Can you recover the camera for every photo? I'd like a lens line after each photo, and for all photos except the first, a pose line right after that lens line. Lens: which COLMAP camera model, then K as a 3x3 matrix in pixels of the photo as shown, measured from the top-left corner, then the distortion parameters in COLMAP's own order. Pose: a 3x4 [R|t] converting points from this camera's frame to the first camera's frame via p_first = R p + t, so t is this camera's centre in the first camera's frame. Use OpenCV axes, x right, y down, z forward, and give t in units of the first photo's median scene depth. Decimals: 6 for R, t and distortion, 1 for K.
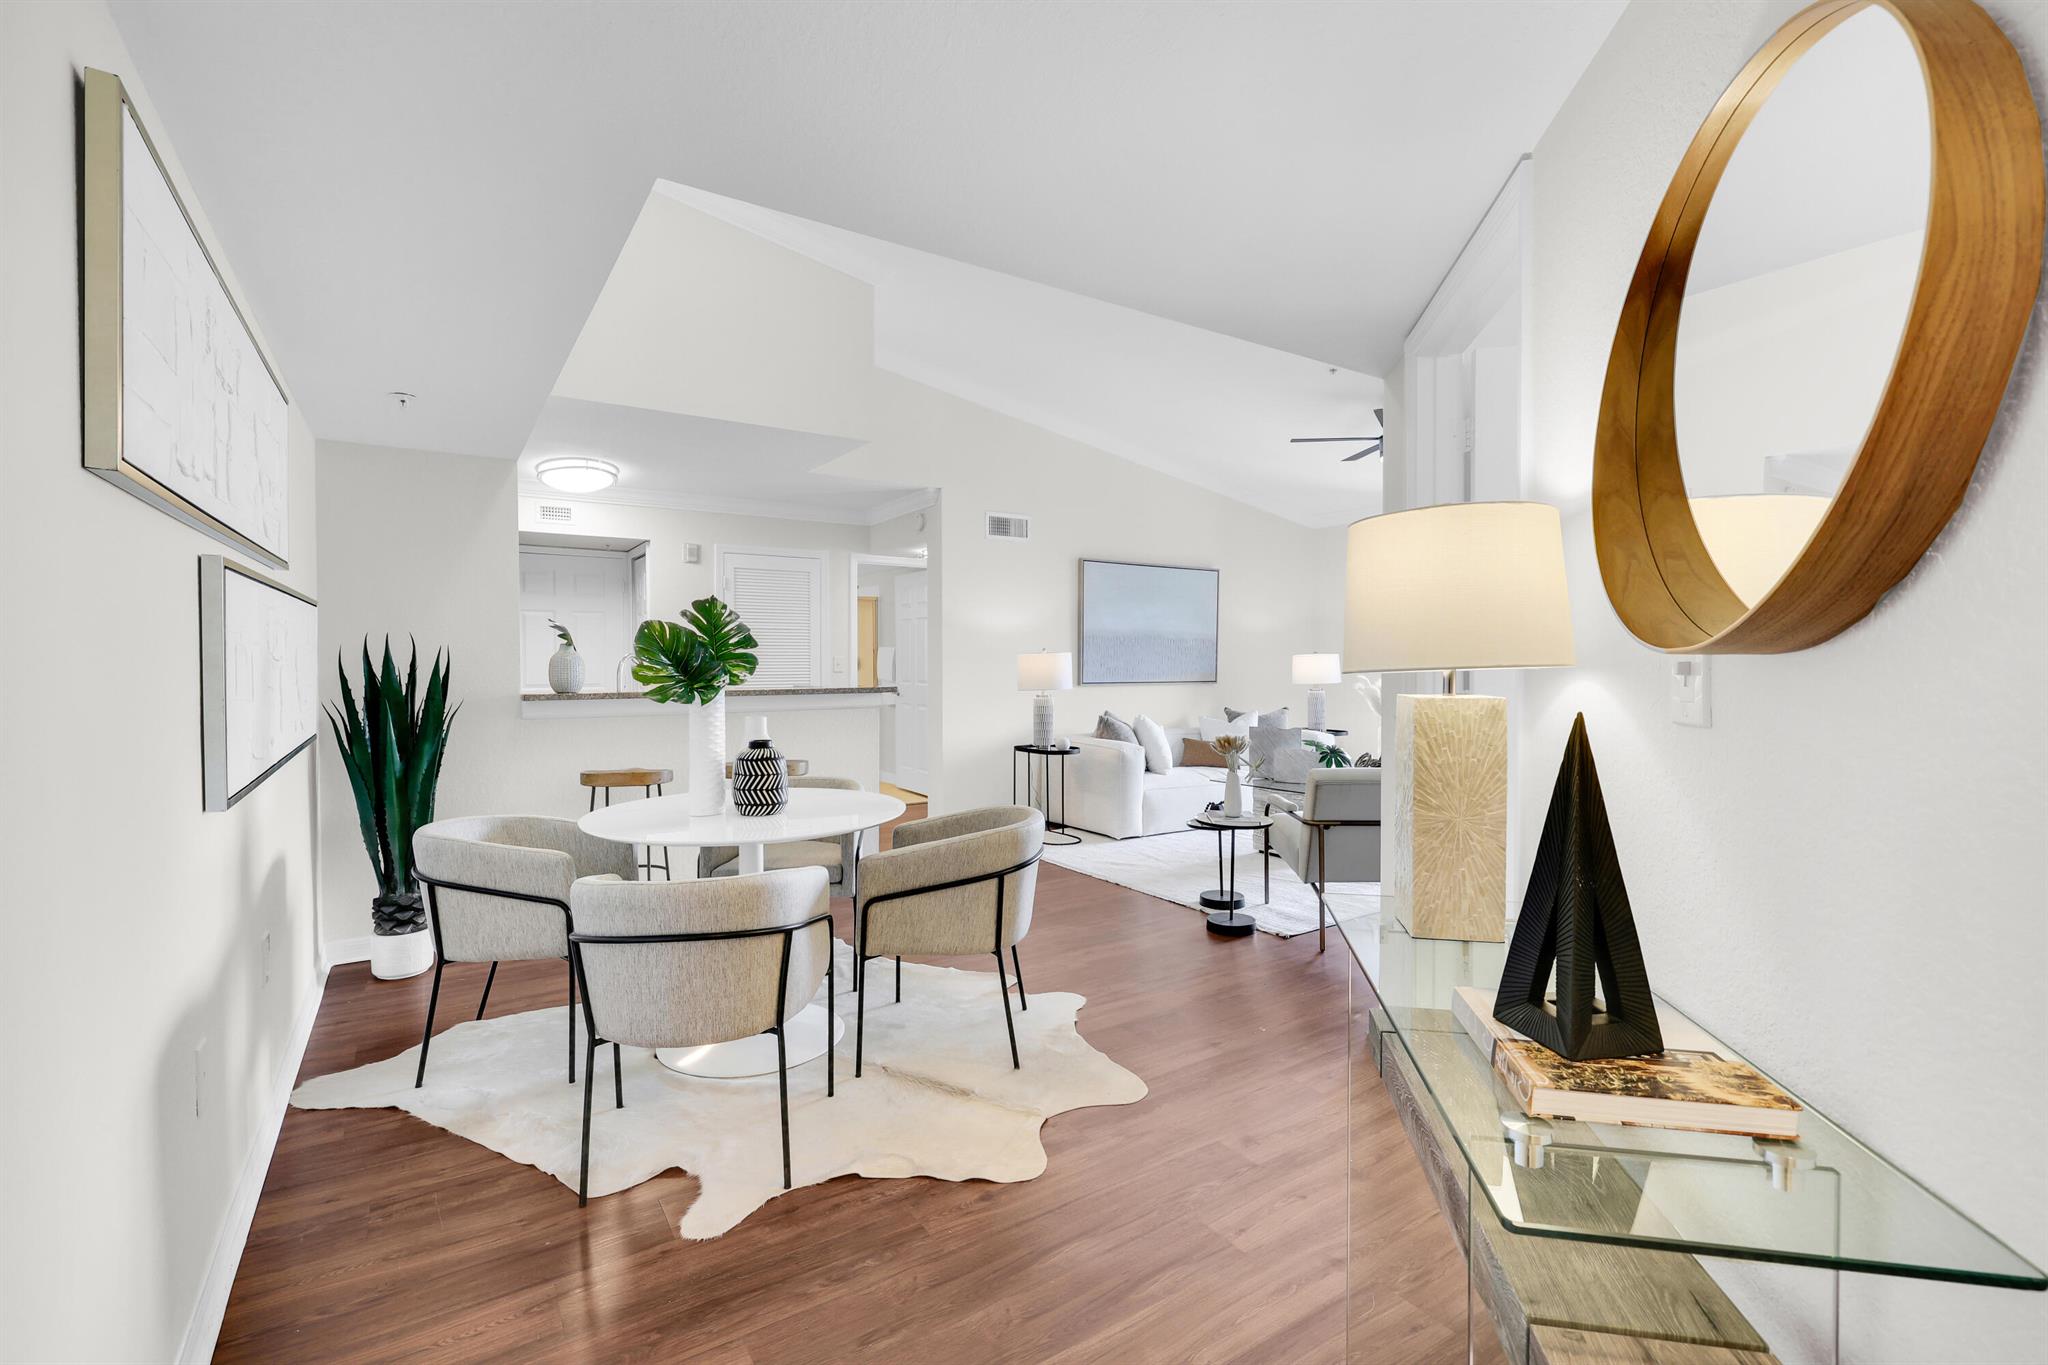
lens RADIAL K [[920.2, 0, 1024.0], [0, 920.2, 682.5], [0, 0, 1]] dist [0.002105, 0.000298]
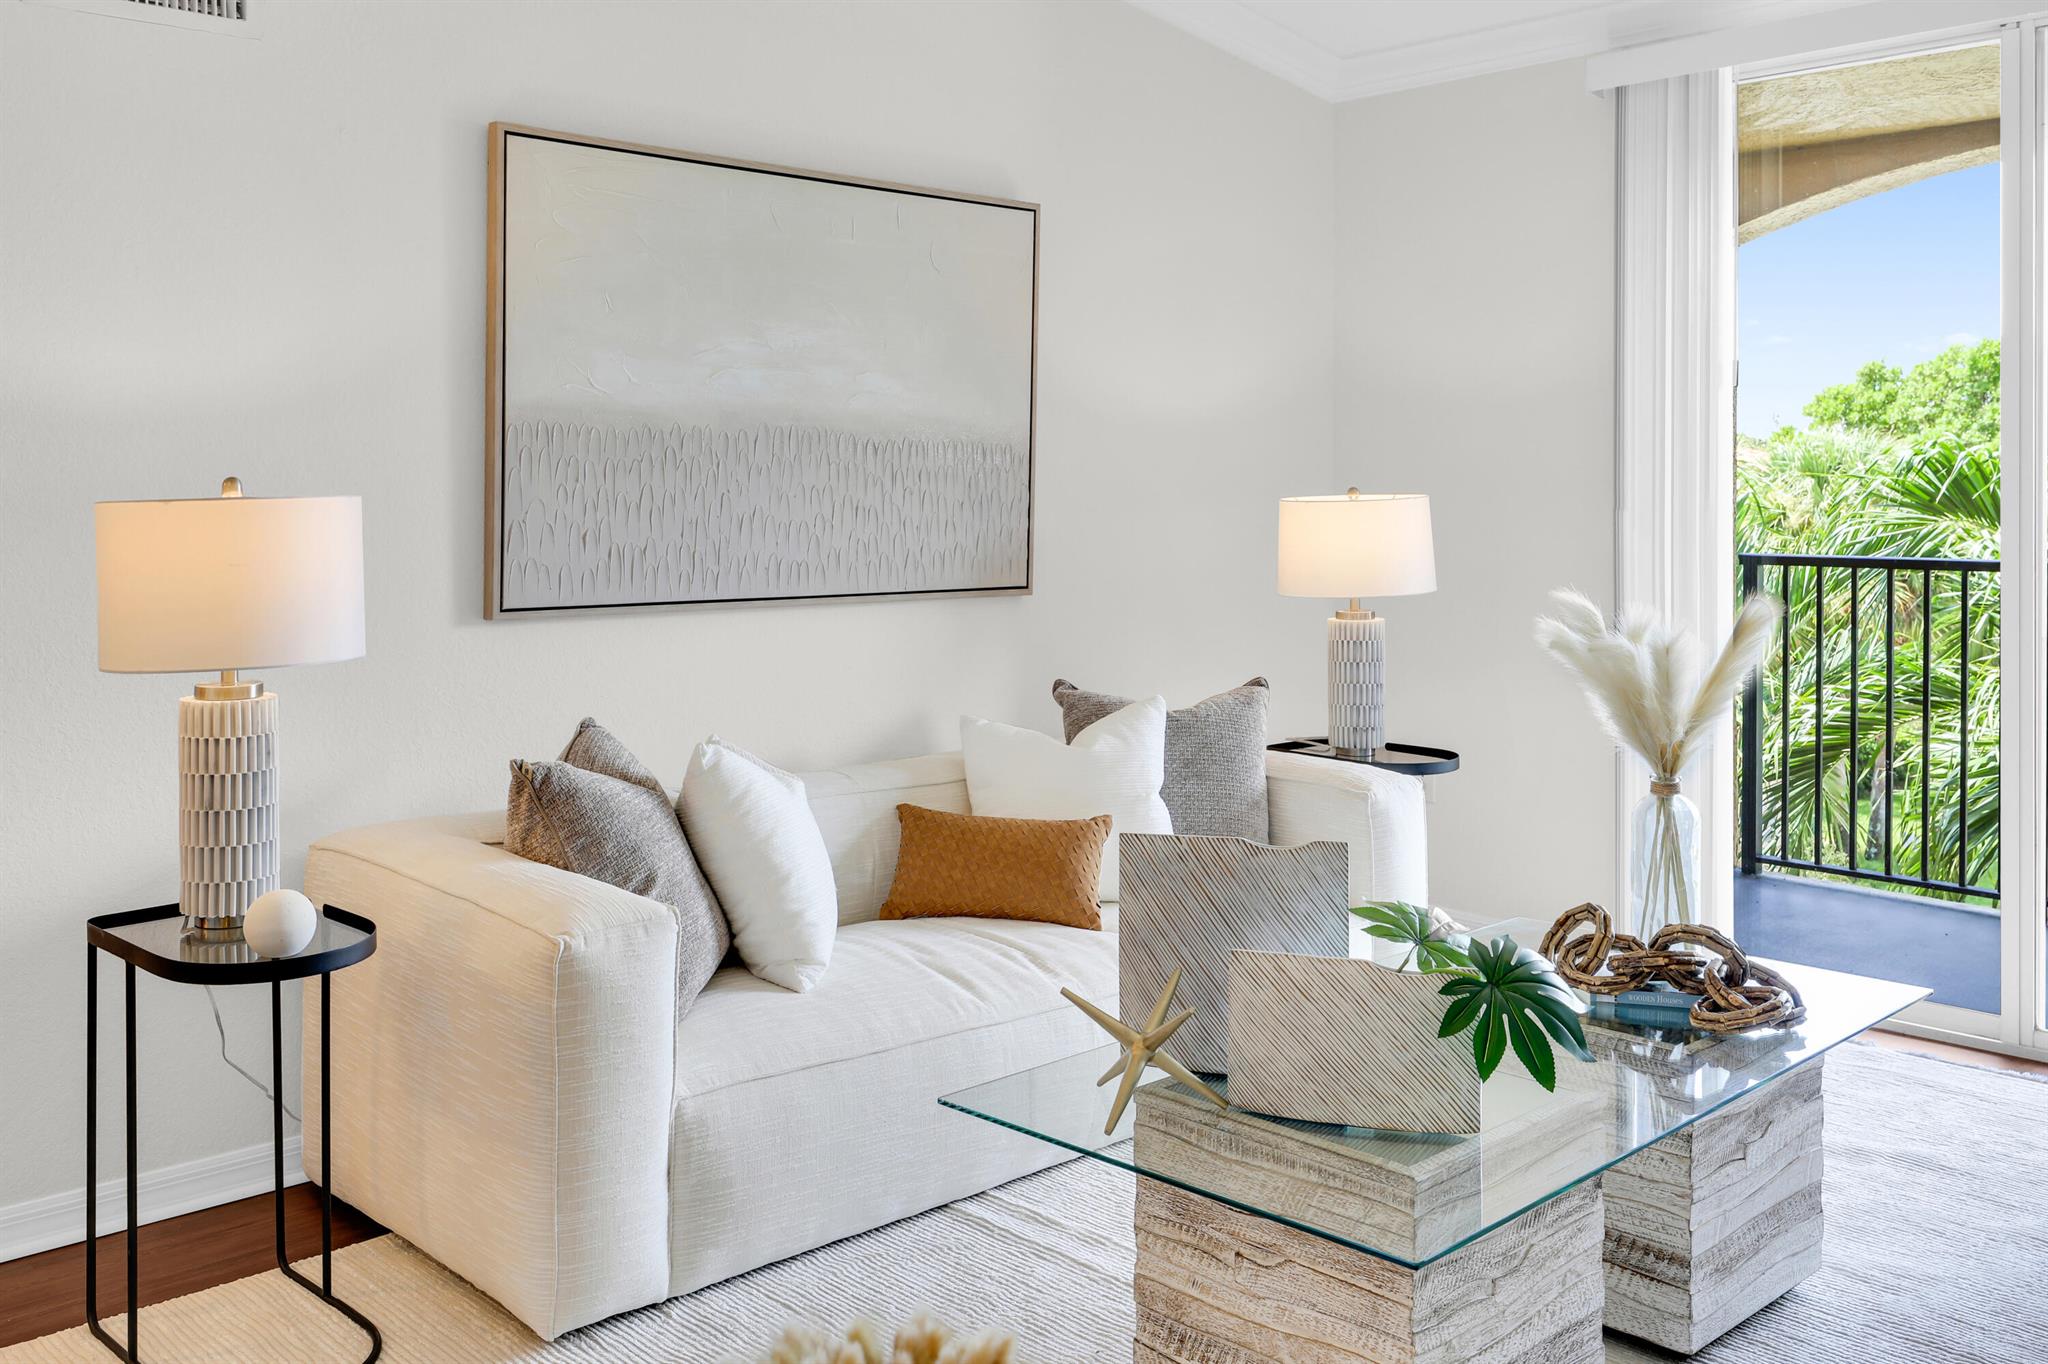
lens RADIAL K [[1621.0, 0, 1024.0], [0, 1621.0, 682.0], [0, 0, 1]] dist [-0.003898, -0.000920]
pose [[0.988030, -0.017464, 0.153271, 0.145449], [0.002410, 0.995198, 0.097857, -0.025011], [-0.154244, -0.096317, 0.983327, 0.558413]]
